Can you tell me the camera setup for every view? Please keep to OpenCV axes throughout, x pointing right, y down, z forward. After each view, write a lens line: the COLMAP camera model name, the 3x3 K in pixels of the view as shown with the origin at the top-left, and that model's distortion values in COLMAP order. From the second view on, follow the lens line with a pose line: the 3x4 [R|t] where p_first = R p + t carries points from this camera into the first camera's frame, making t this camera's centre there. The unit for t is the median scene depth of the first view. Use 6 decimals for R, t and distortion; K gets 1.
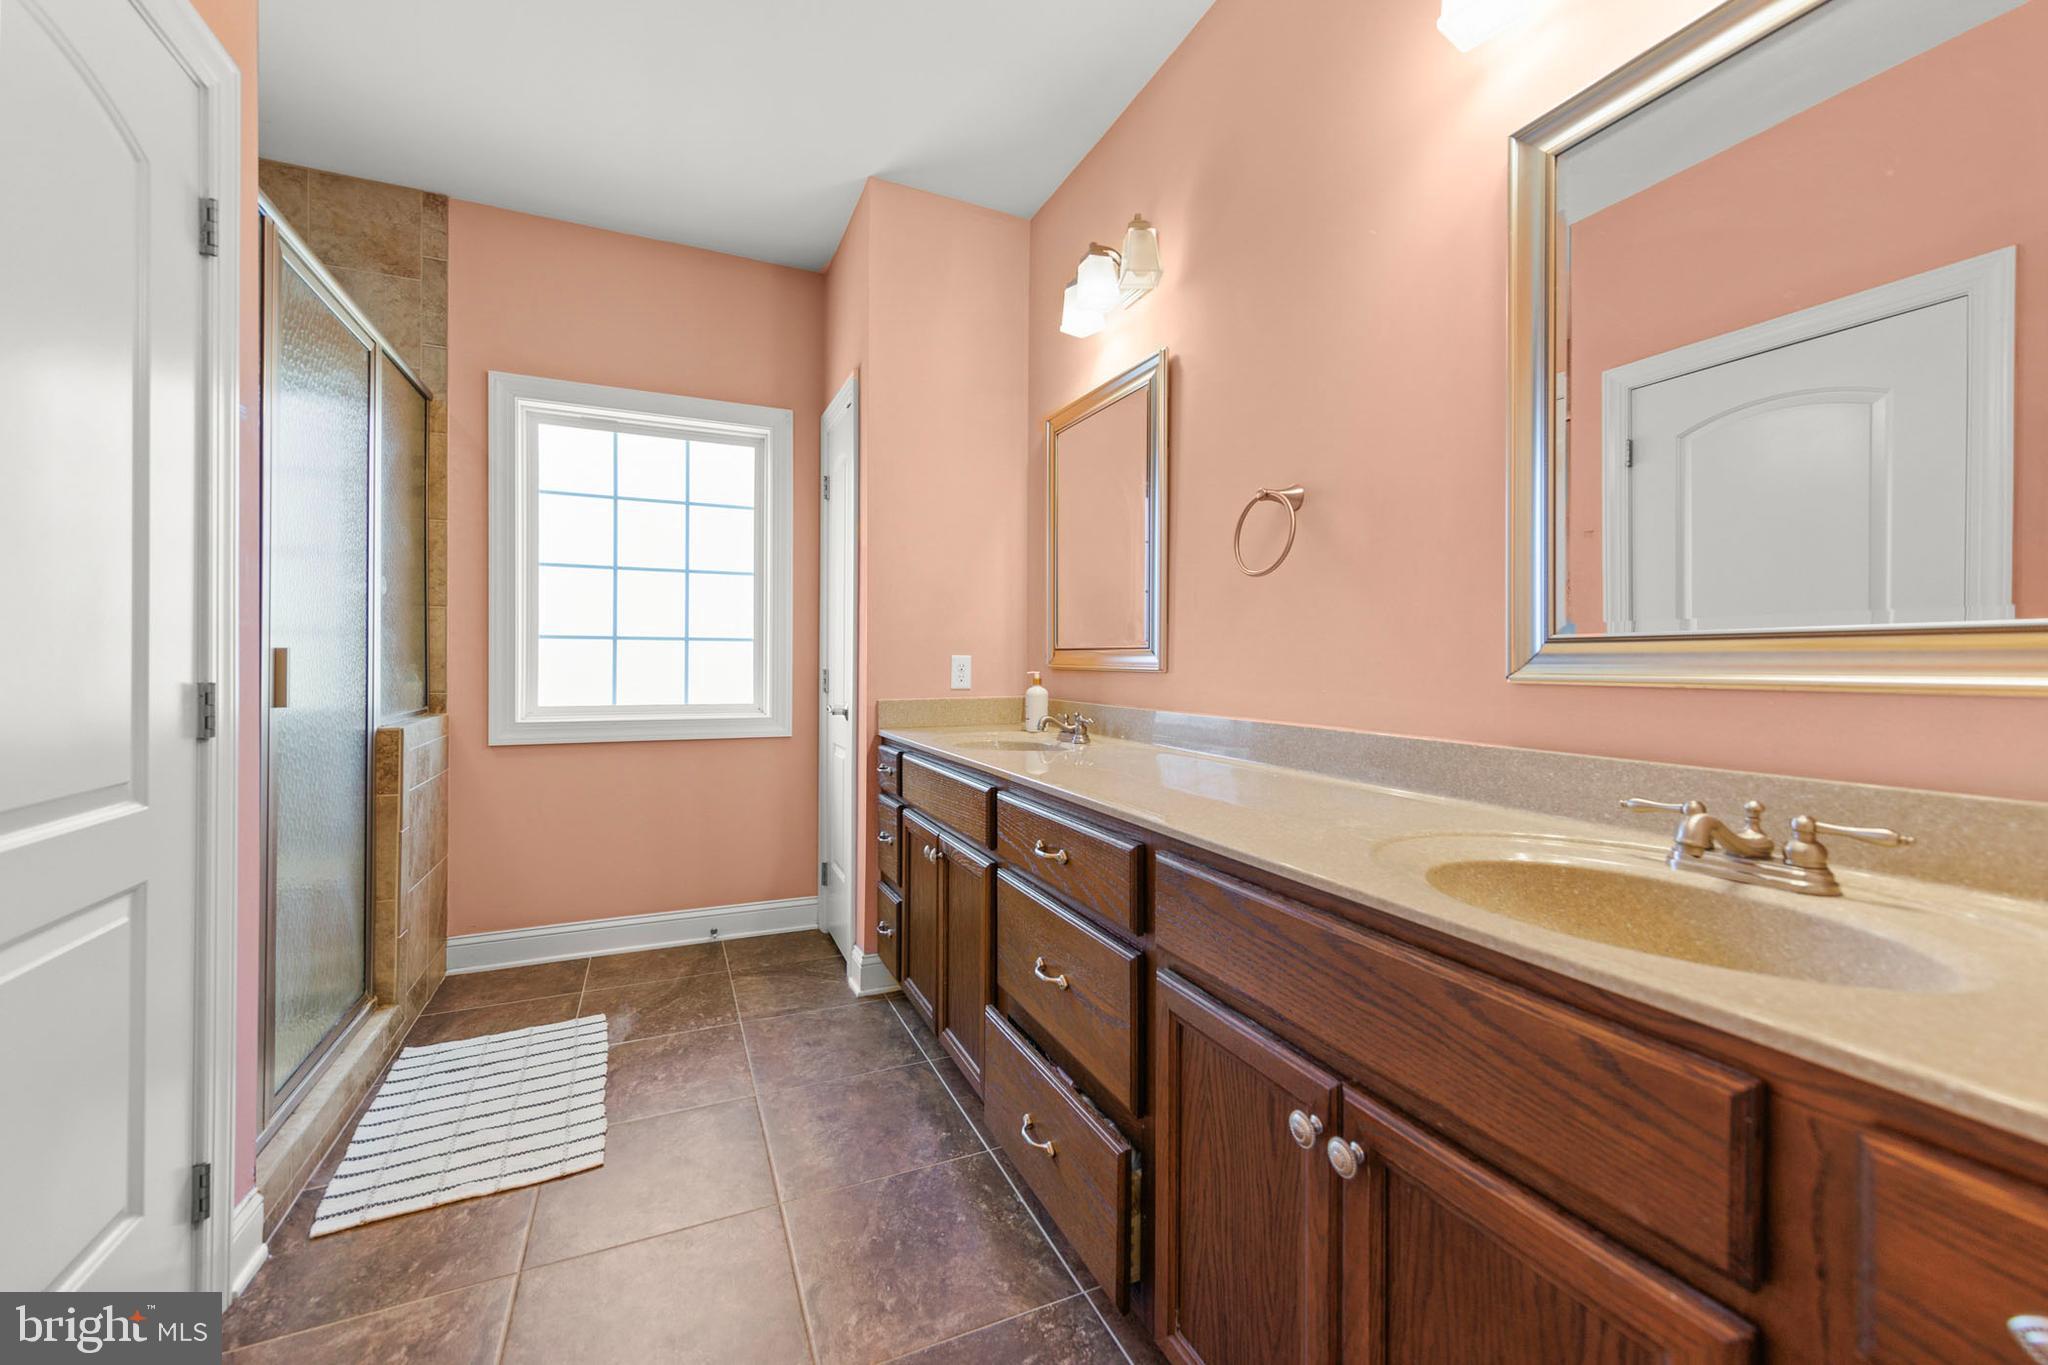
lens RADIAL K [[821.2, 0, 1017.2], [0, 821.2, 675.6], [0, 0, 1]] dist [0.014472, -0.000188]
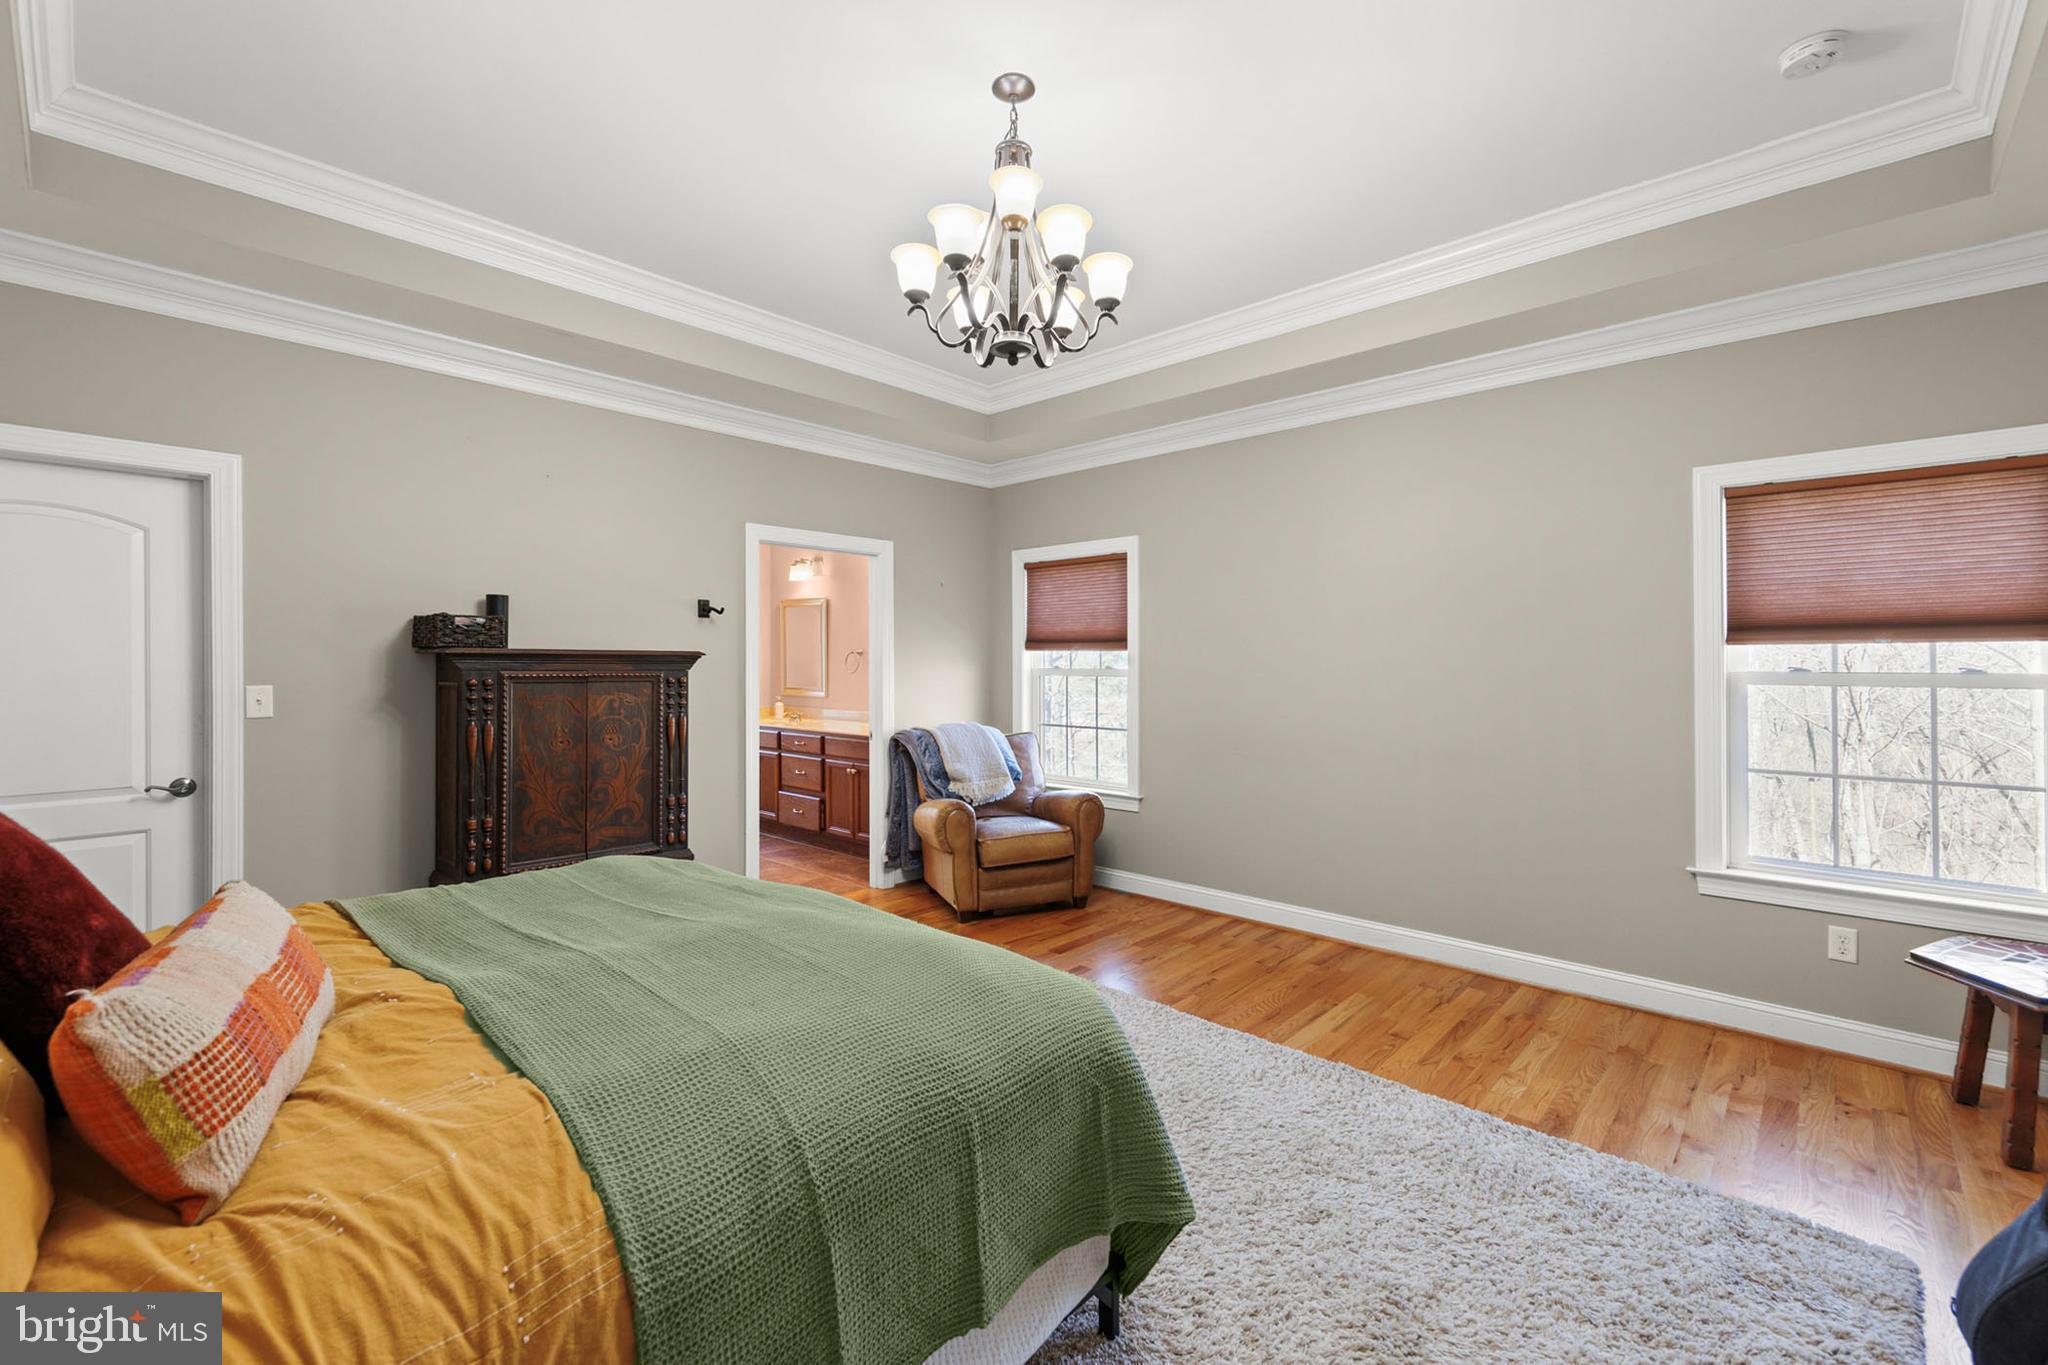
lens RADIAL K [[869.4, 0, 1027.7], [0, 869.4, 677.9], [0, 0, 1]] dist [0.003067, 0.000299]
pose [[0.918806, -0.010023, 0.394581, -0.645908], [0.009011, 0.999950, 0.004418, -0.134820], [-0.394606, -0.000503, 0.918850, -3.579981]]
